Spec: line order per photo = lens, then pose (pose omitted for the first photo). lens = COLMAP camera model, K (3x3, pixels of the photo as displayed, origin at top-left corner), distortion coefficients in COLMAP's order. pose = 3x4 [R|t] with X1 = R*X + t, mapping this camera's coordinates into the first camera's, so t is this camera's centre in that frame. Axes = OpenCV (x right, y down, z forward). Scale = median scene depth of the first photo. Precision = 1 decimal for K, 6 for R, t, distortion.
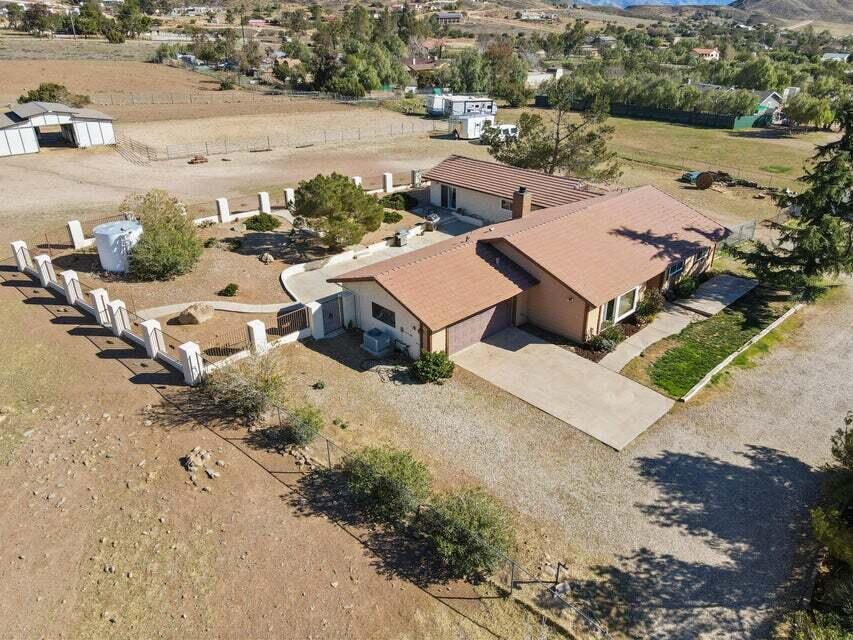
lens RADIAL K [[616.1, 0, 426.5], [0, 616.1, 320.0], [0, 0, 1]] dist [0.042106, -0.034398]
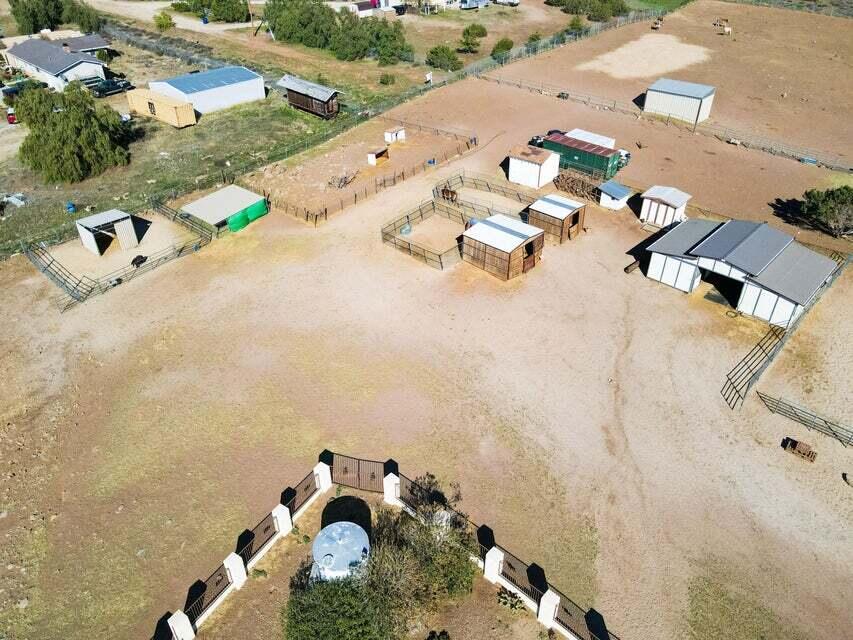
lens RADIAL K [[616.1, 0, 426.5], [0, 616.1, 320.0], [0, 0, 1]] dist [0.042106, -0.034398]
pose [[0.130138, 0.573841, -0.808561, -0.002228], [-0.440297, 0.764123, 0.471438, -0.220307], [0.888371, 0.294655, 0.352102, 0.204721]]
